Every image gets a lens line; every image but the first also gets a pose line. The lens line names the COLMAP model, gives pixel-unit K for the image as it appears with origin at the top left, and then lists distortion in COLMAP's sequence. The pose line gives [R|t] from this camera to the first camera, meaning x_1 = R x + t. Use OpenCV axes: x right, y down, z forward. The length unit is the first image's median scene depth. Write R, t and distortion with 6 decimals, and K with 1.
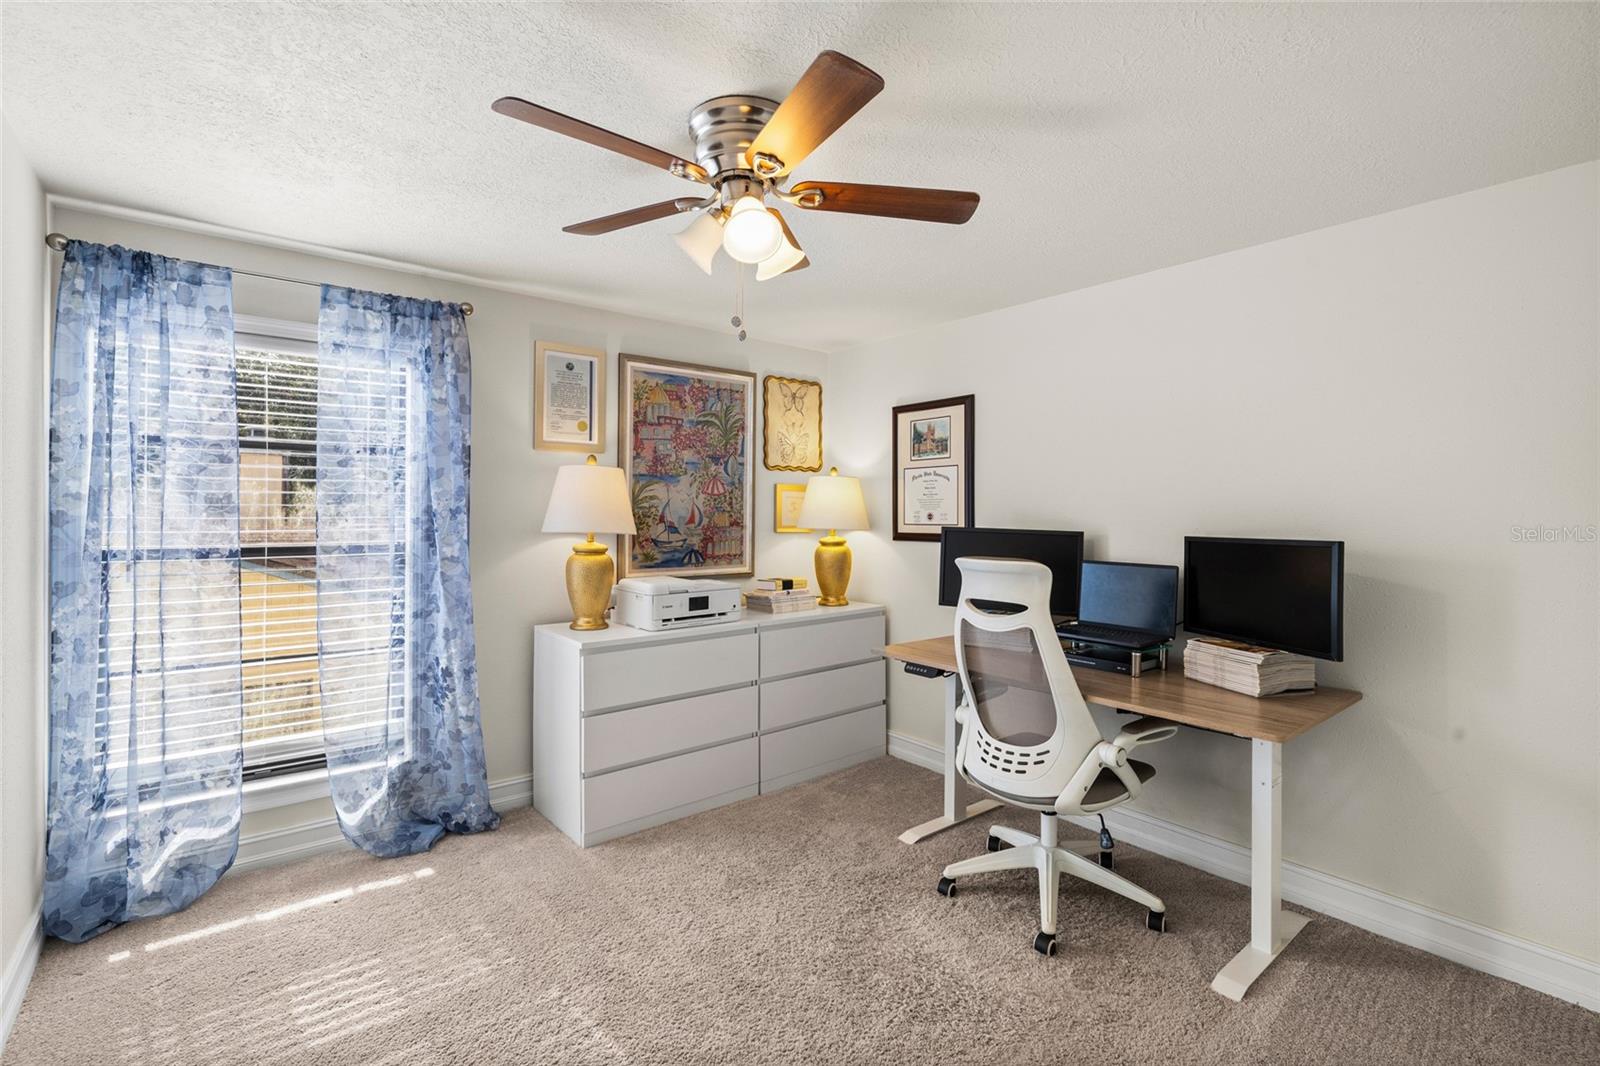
lens RADIAL K [[716.1, 0, 798.6], [0, 716.1, 521.0], [0, 0, 1]] dist [0.000103, 0.000232]
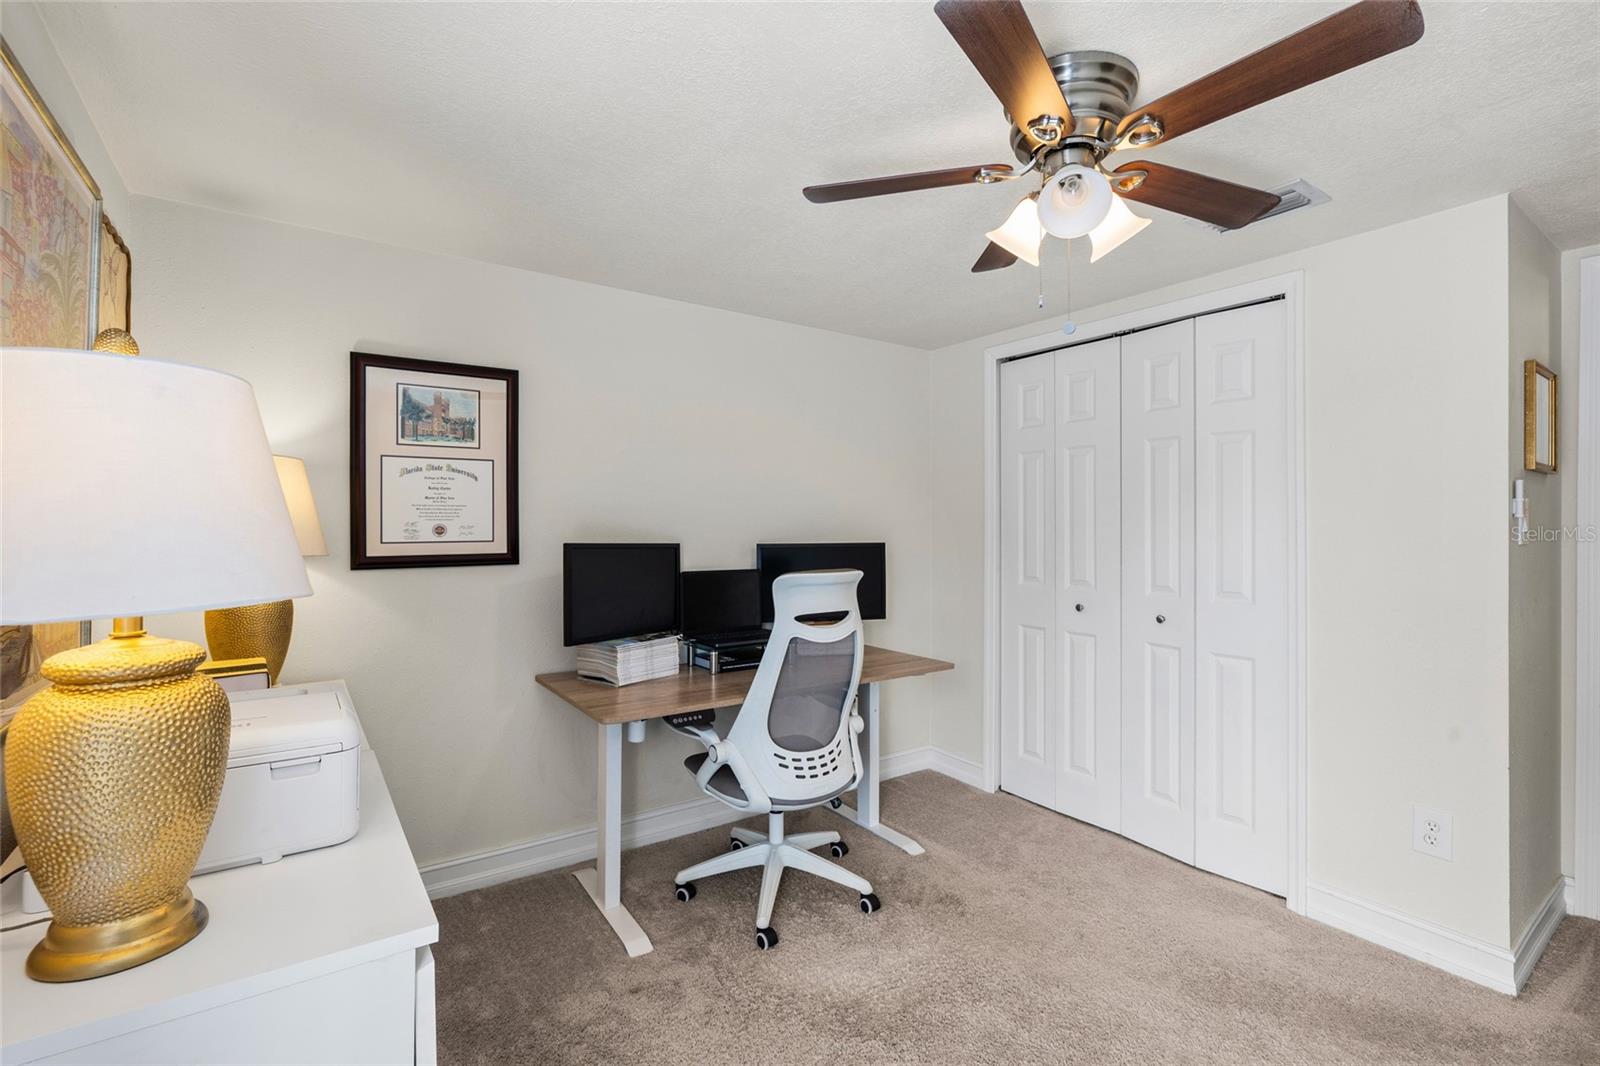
lens RADIAL K [[716.1, 0, 799.1], [0, 716.1, 523.6], [0, 0, 1]] dist [0.000103, 0.000232]
pose [[0.075381, -0.006183, 0.997136, -0.482876], [0.007592, 0.999955, 0.005627, -0.013957], [-0.997126, 0.007146, 0.075425, 0.616999]]
